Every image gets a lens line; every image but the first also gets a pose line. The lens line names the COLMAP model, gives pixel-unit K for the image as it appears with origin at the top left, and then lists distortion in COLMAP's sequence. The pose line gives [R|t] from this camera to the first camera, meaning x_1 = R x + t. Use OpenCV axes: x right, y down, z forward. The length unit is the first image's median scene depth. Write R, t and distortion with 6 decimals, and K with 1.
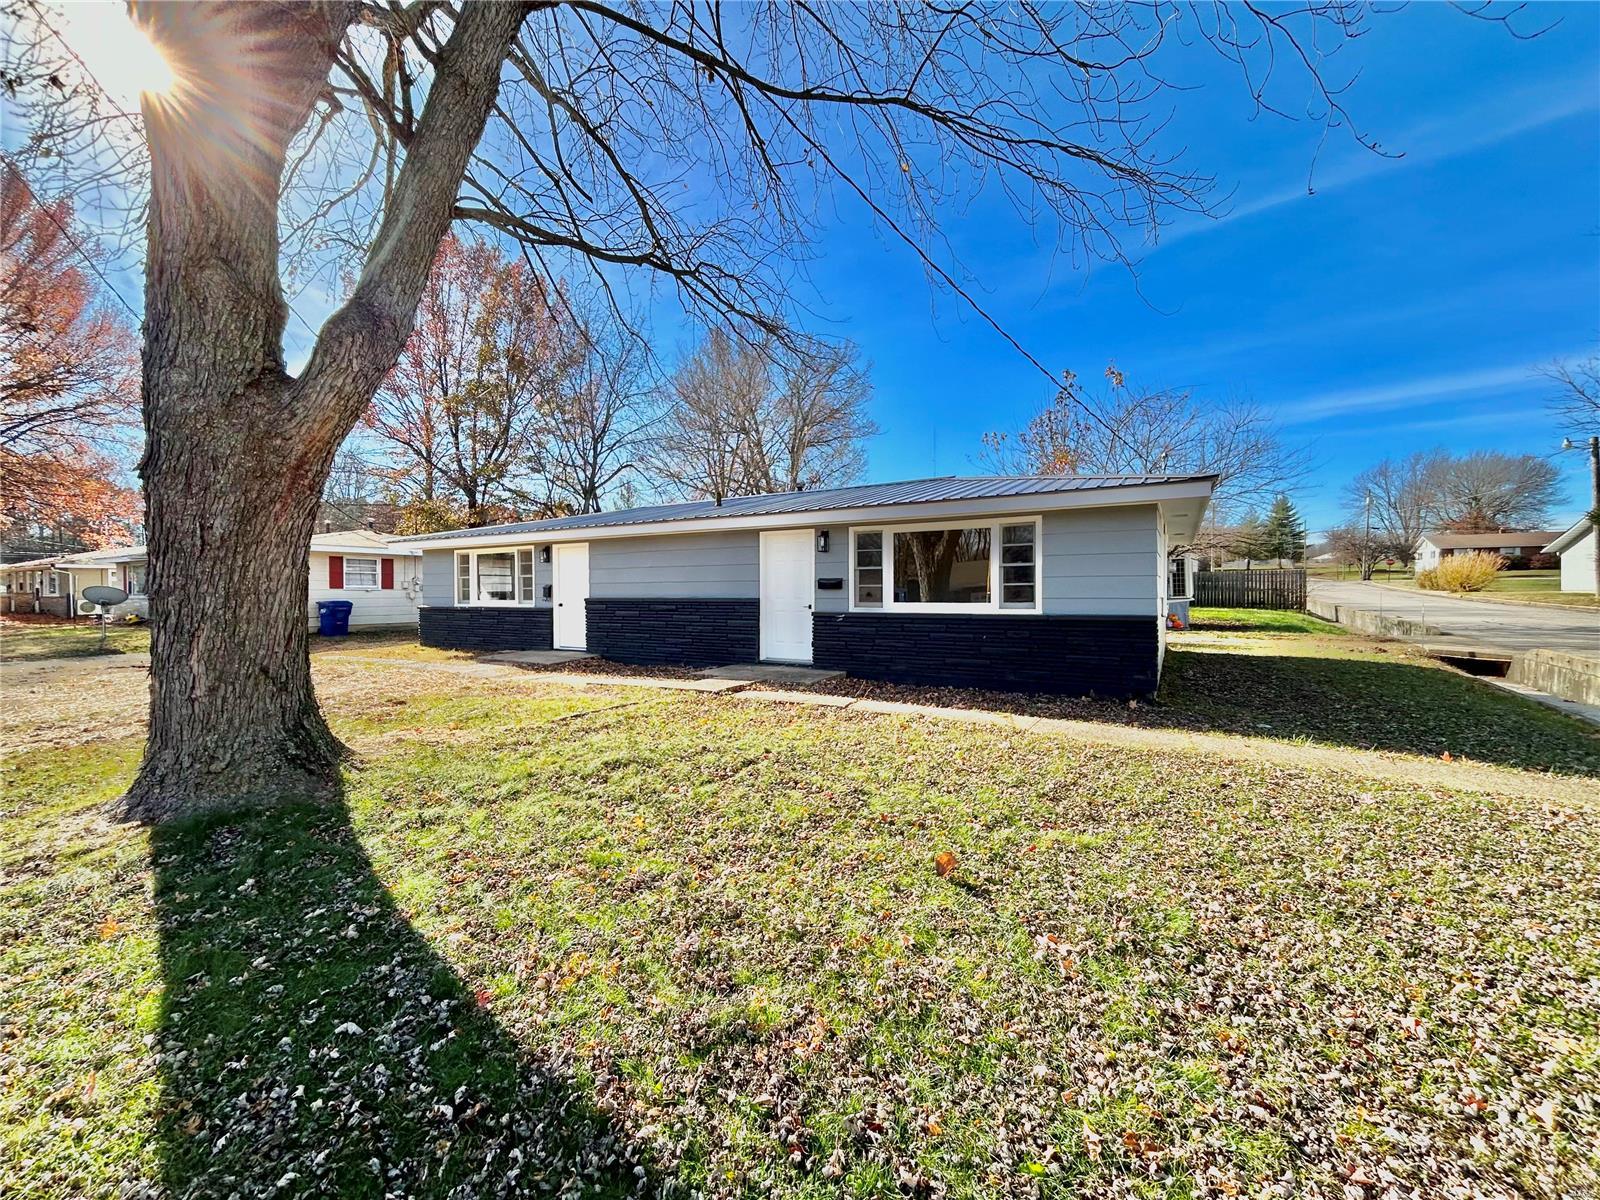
lens RADIAL K [[662.3, 0, 804.0], [0, 662.3, 593.8], [0, 0, 1]] dist [0.002864, 0.000747]
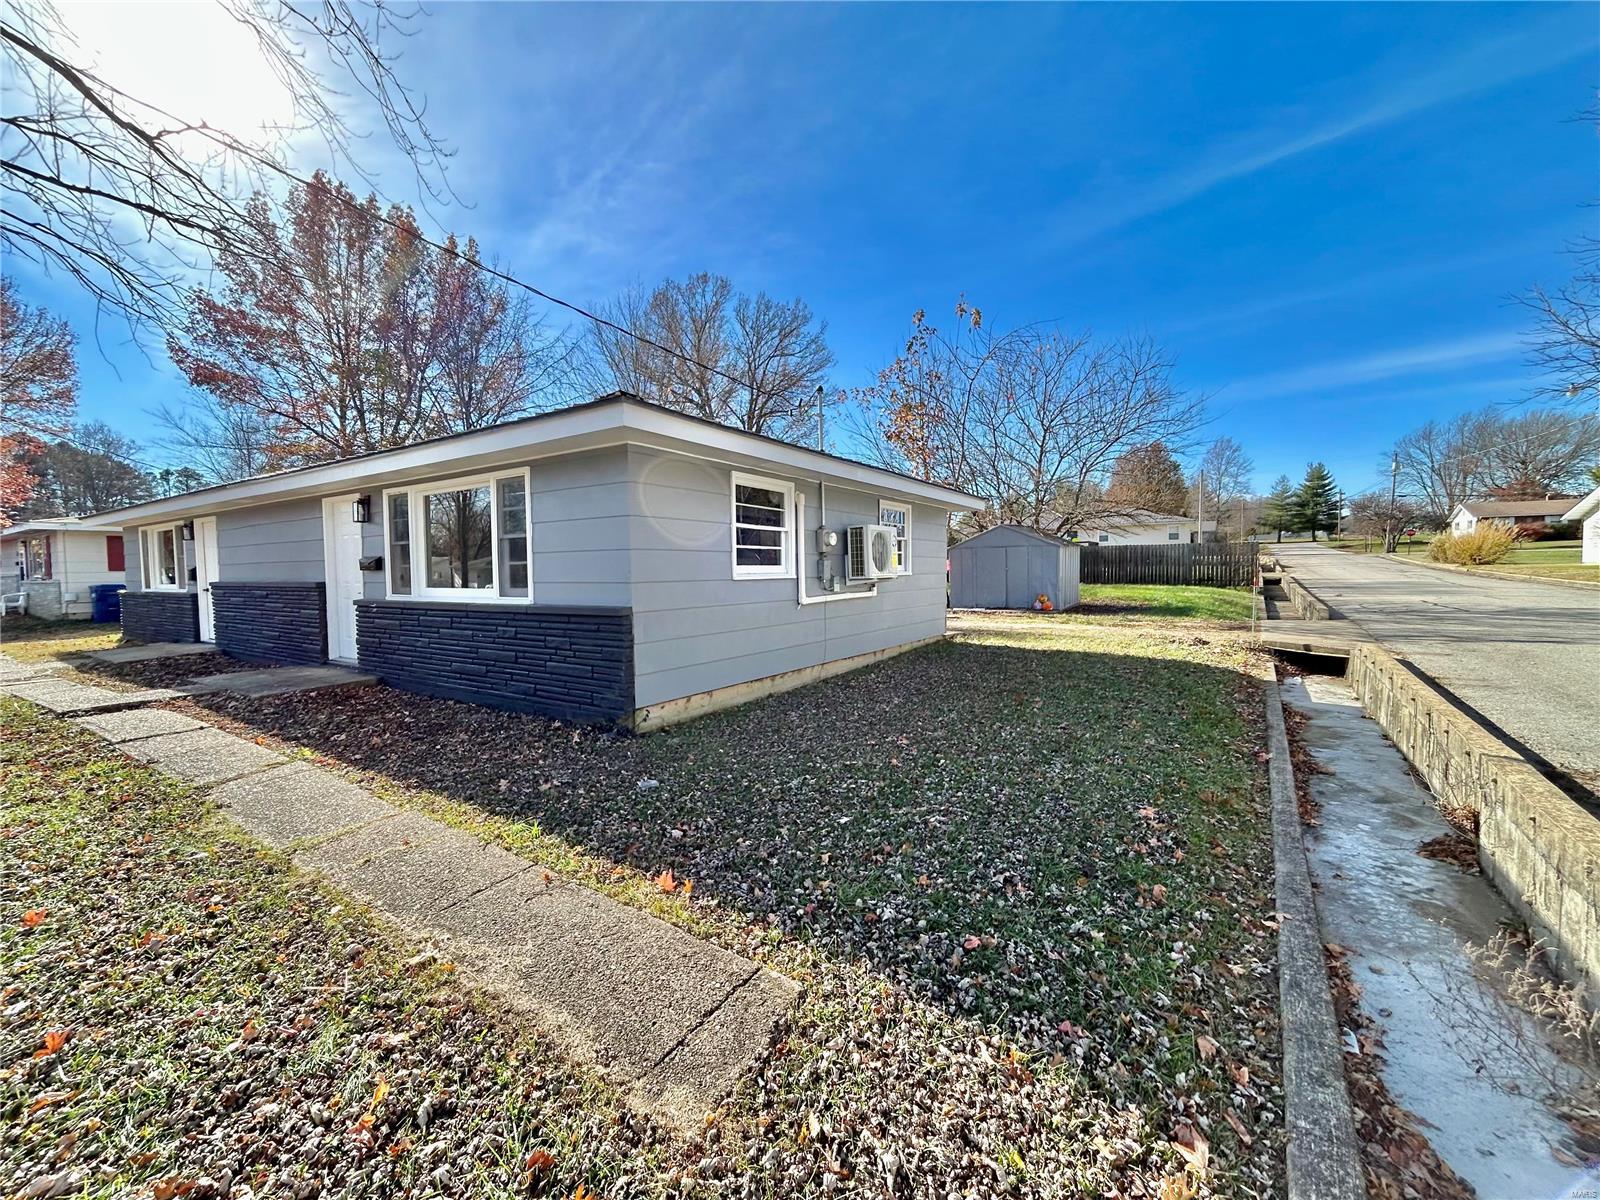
lens RADIAL K [[662.3, 0, 795.7], [0, 662.3, 605.2], [0, 0, 1]] dist [0.002864, 0.000747]
pose [[0.998720, -0.003666, -0.050452, 0.222546], [0.006291, 0.998629, 0.051965, -0.001552], [0.050192, -0.052216, 0.997374, 0.096957]]
